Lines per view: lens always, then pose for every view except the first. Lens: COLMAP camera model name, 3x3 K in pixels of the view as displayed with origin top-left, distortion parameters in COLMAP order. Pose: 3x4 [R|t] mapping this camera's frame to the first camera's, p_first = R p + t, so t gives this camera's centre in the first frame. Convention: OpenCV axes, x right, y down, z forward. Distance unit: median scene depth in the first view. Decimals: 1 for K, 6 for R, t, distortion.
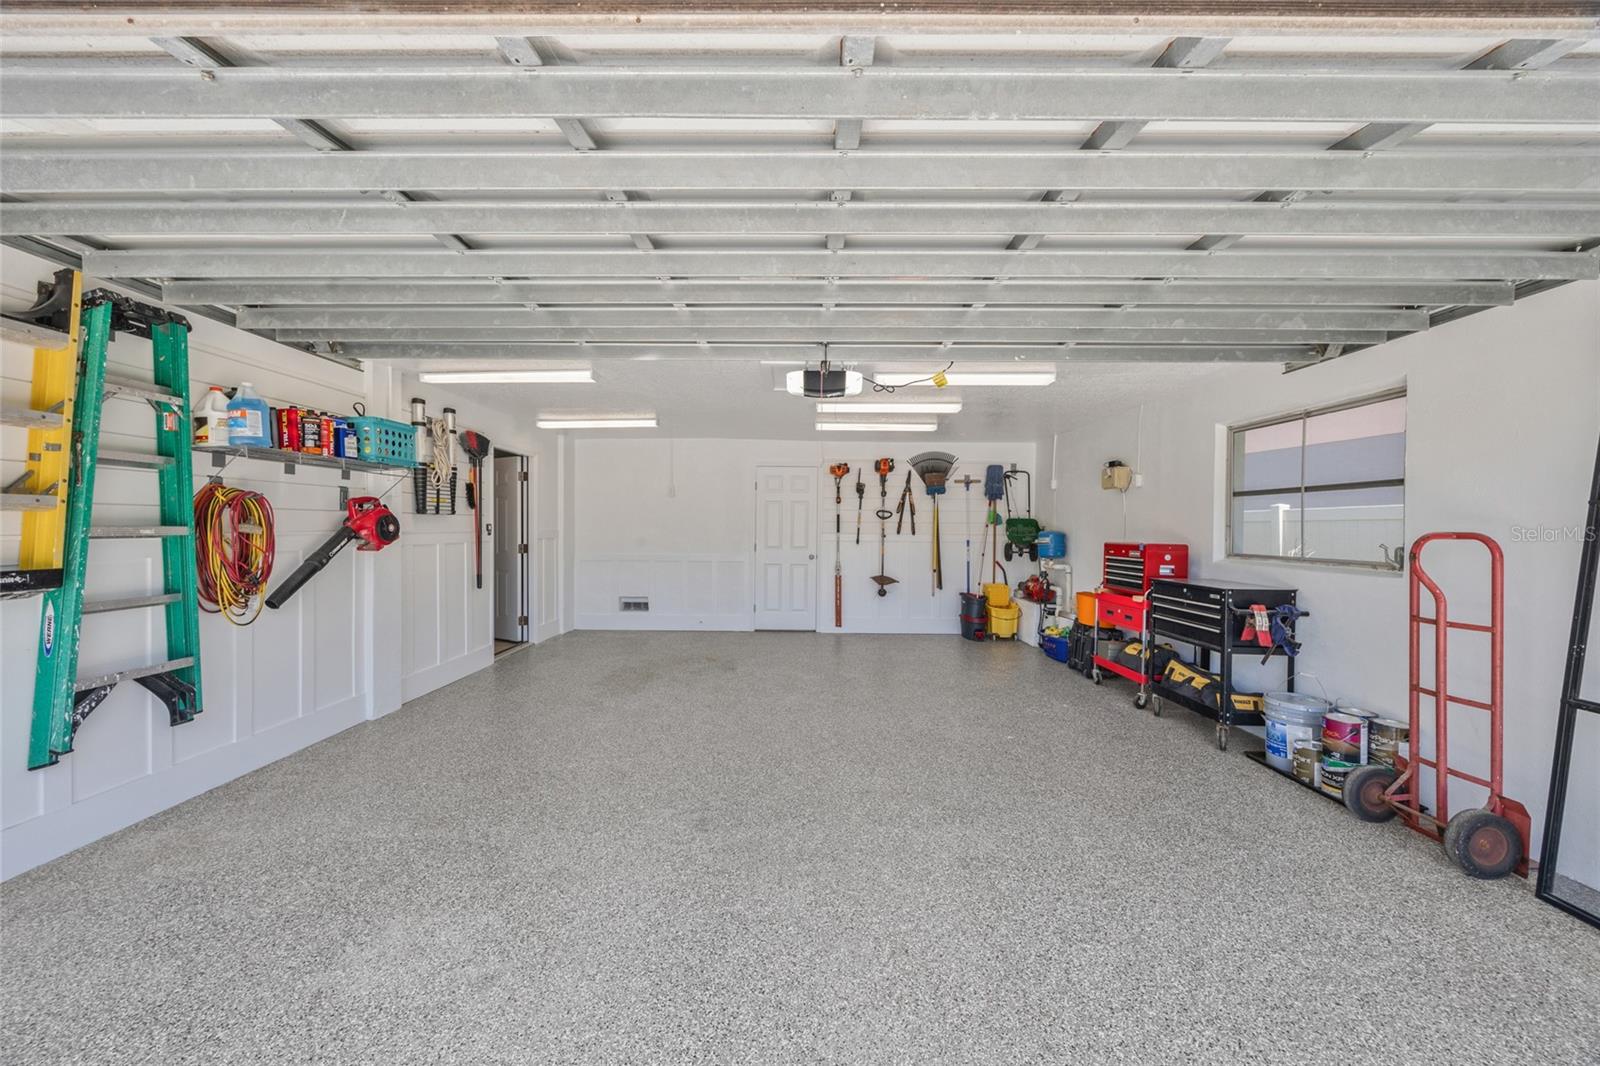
lens RADIAL K [[644.7, 0, 800.0], [0, 644.7, 533.0], [0, 0, 1]] dist [-0.085687, 0.000064]
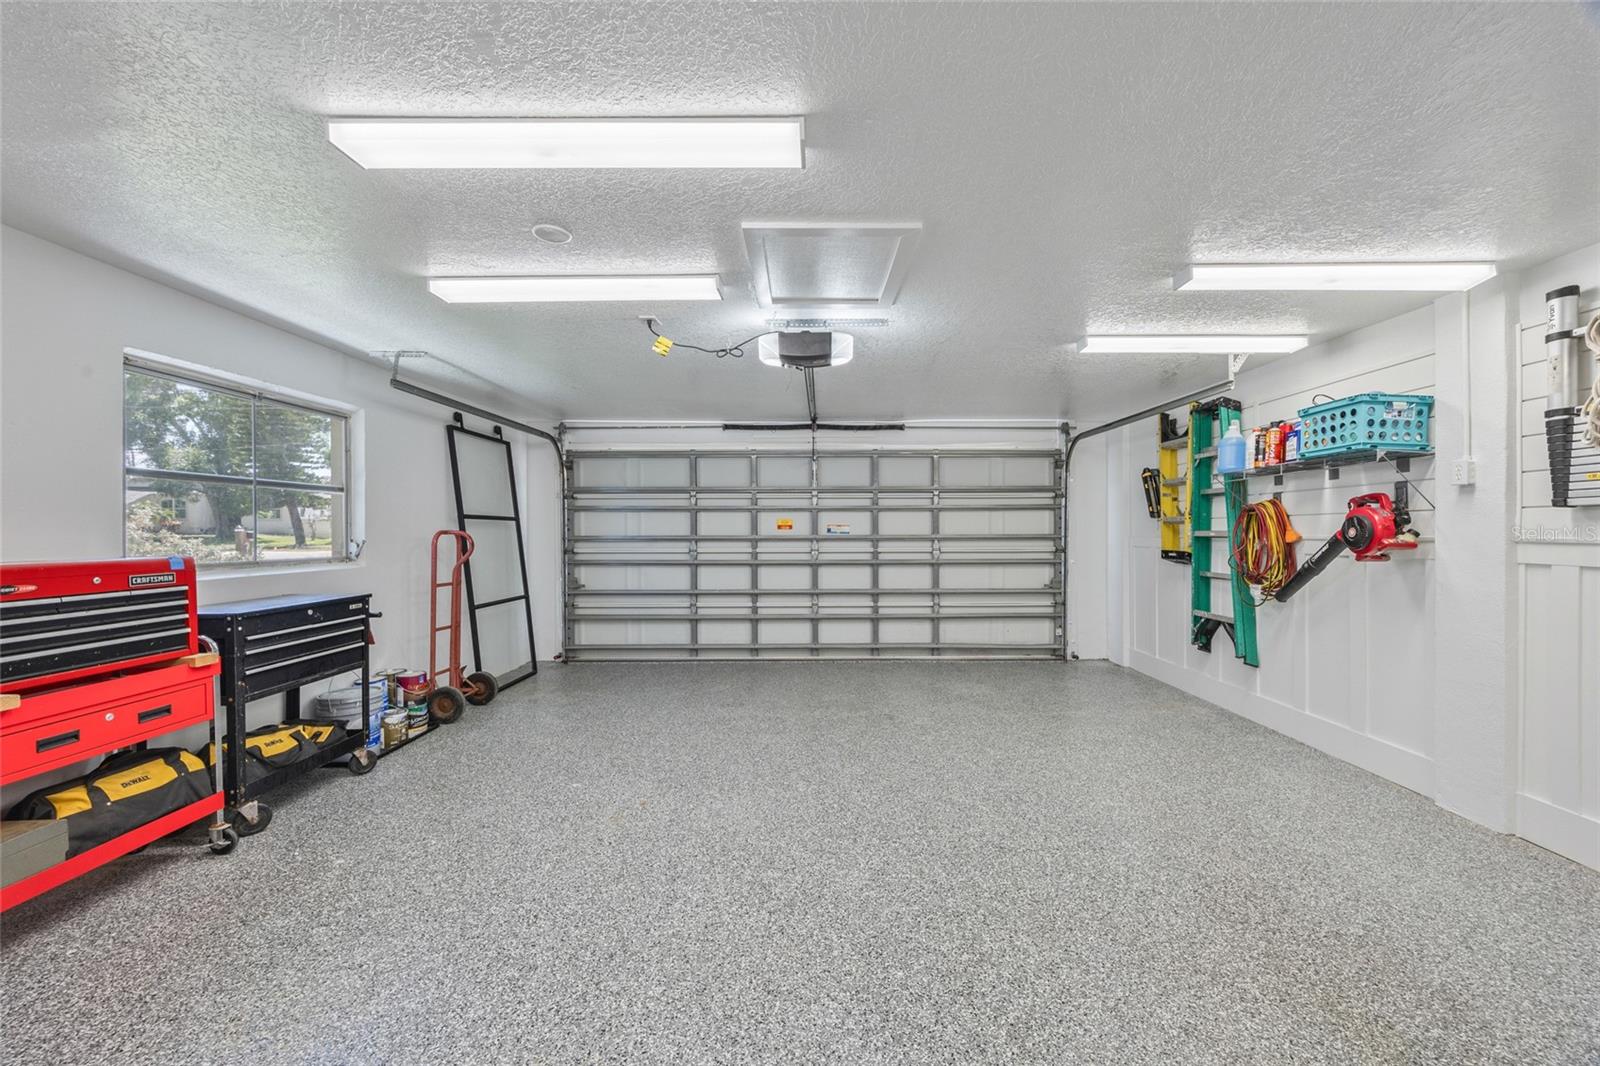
lens RADIAL K [[644.7, 0, 800.0], [0, 644.7, 533.0], [0, 0, 1]] dist [-0.085687, 0.000064]
pose [[-0.999751, -0.004758, 0.021798, 0.030096], [-0.004495, 0.999917, 0.012096, -0.015496], [-0.021854, 0.011995, -0.999689, 2.045642]]
